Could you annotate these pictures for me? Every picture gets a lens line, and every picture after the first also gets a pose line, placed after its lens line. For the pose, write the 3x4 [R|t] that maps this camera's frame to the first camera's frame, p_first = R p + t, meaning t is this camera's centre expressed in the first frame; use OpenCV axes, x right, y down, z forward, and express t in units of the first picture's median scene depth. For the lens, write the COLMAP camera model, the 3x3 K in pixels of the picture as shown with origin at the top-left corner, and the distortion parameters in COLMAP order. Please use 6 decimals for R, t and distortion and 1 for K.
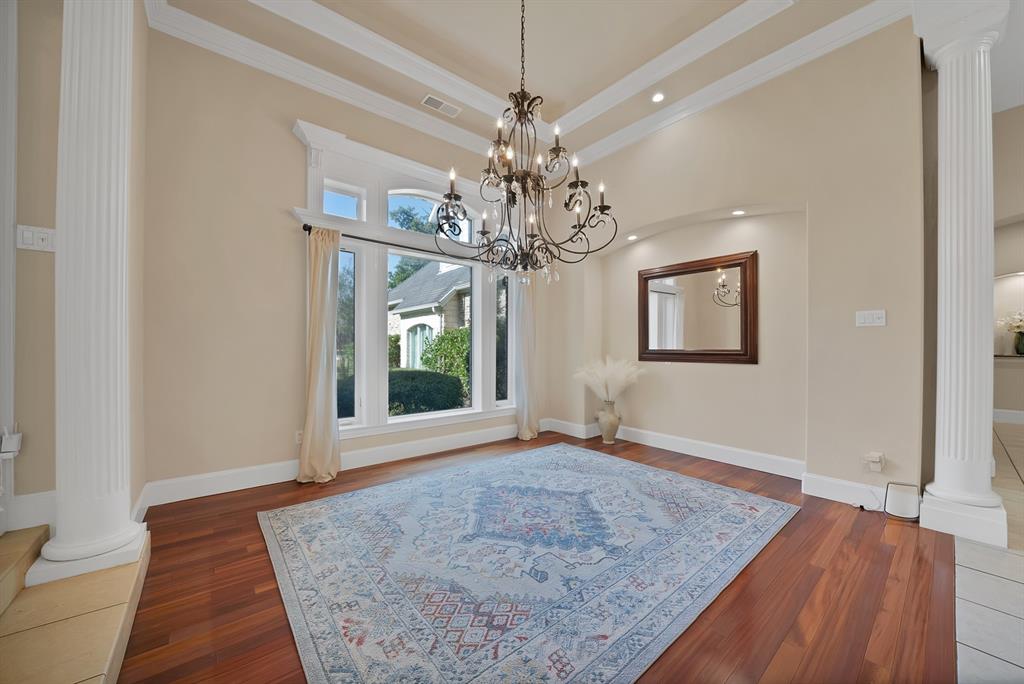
lens RADIAL K [[366.4, 0, 512.7], [0, 366.4, 344.6], [0, 0, 1]] dist [-0.033450, 0.006019]
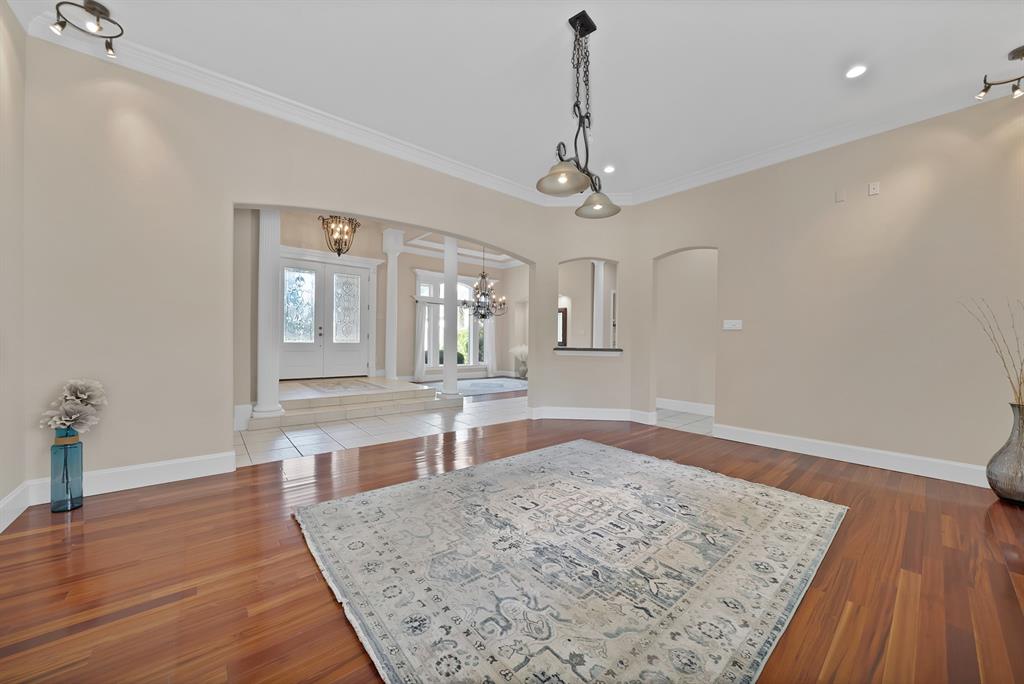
lens RADIAL K [[366.4, 0, 512.7], [0, 366.4, 344.6], [0, 0, 1]] dist [-0.033450, 0.006019]
pose [[0.999763, 0.006095, 0.020908, 0.166399], [-0.006458, 0.999829, 0.017318, -0.006741], [-0.020798, -0.017449, 0.999631, -1.831168]]
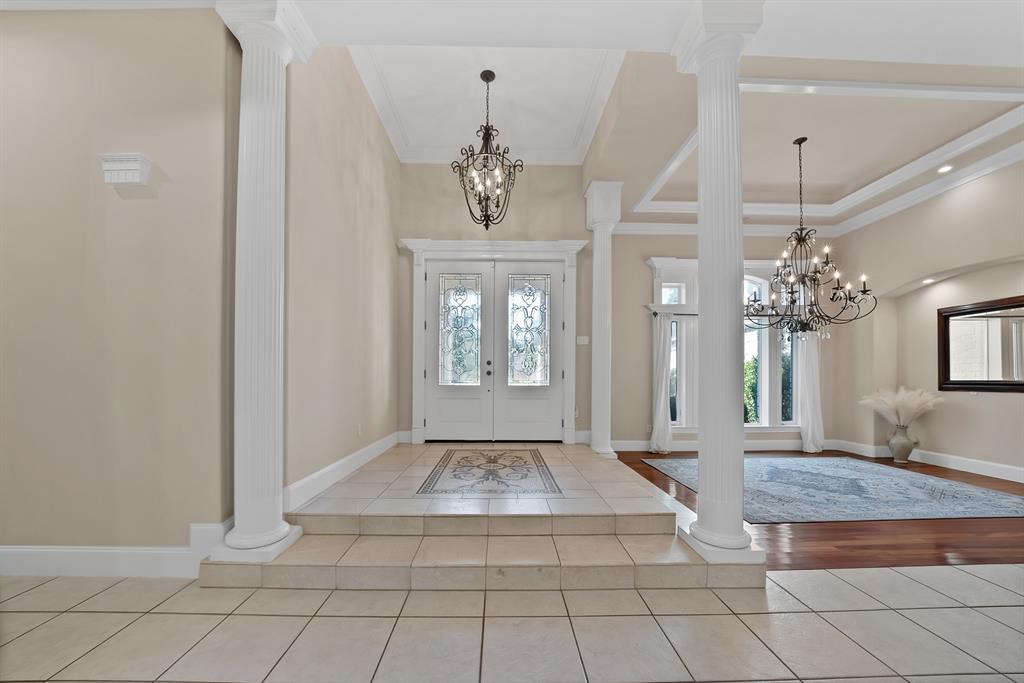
lens RADIAL K [[374.9, 0, 501.2], [0, 374.9, 381.5], [0, 0, 1]] dist [-0.023844, 0.000086]
pose [[0.773033, 0.001803, -0.634364, 0.022001], [0.006165, 0.999927, 0.010355, -0.003393], [0.634336, -0.011915, 0.772965, -0.799124]]
